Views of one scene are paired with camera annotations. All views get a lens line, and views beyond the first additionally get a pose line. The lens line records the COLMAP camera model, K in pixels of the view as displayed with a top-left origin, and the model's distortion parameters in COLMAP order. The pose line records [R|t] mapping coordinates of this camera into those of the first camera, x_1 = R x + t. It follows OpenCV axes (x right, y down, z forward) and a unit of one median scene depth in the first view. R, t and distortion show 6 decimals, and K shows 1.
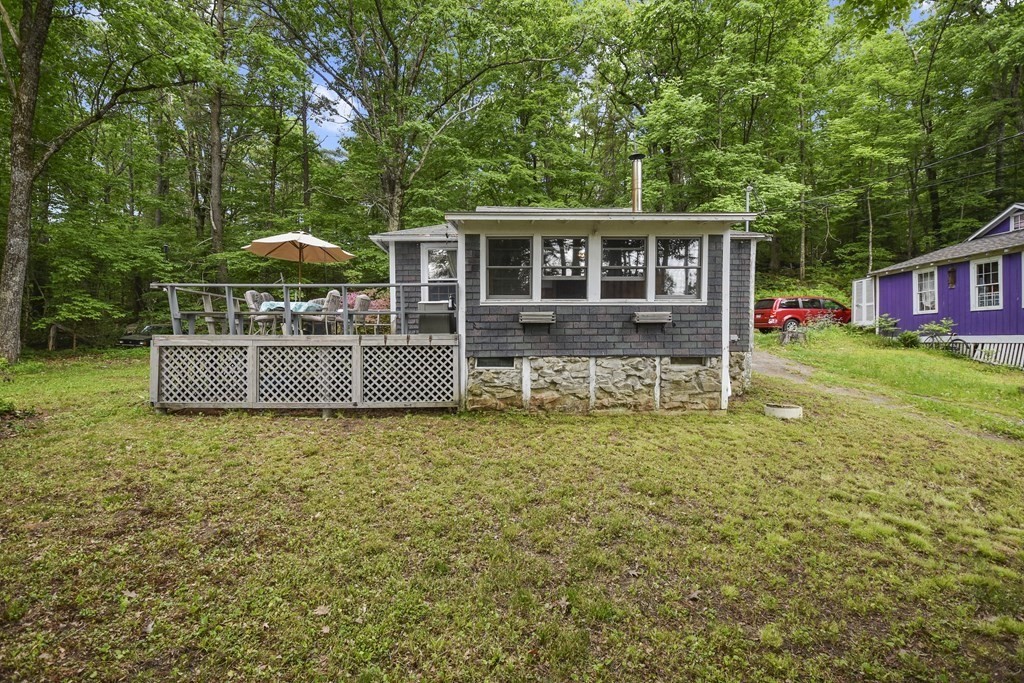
lens RADIAL K [[453.6, 0, 512.4], [0, 453.6, 348.1], [0, 0, 1]] dist [0.005401, -0.010276]
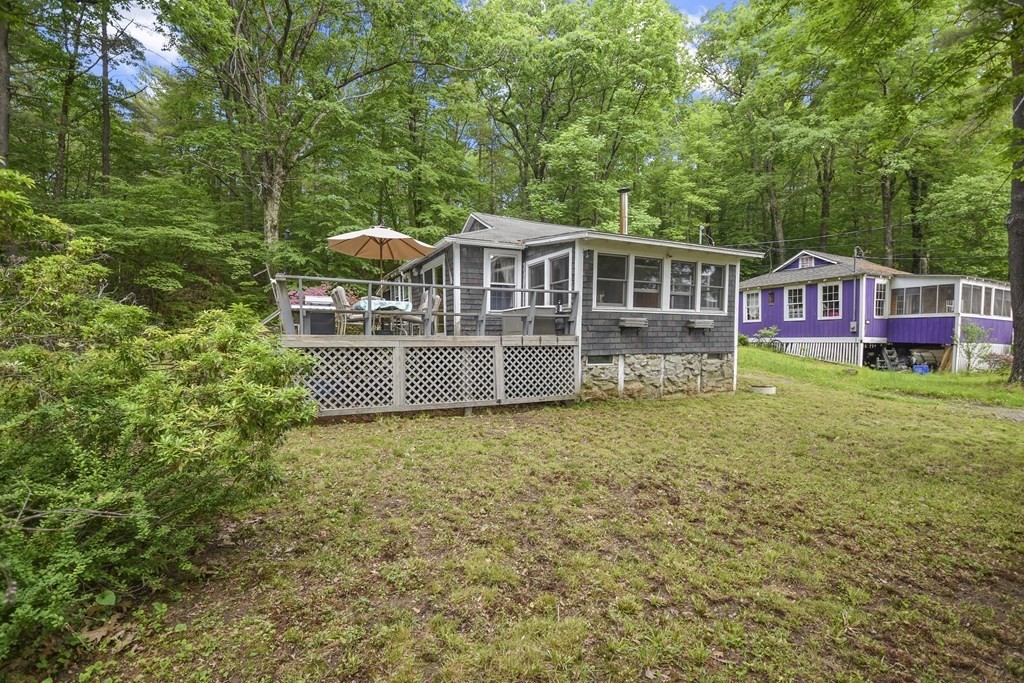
lens RADIAL K [[453.6, 0, 490.5], [0, 453.6, 359.3], [0, 0, 1]] dist [0.005401, -0.010276]
pose [[0.913120, -0.016596, 0.407352, -0.783263], [0.005871, 0.999603, 0.027565, -0.003675], [-0.407648, -0.022778, 0.912855, 0.038038]]
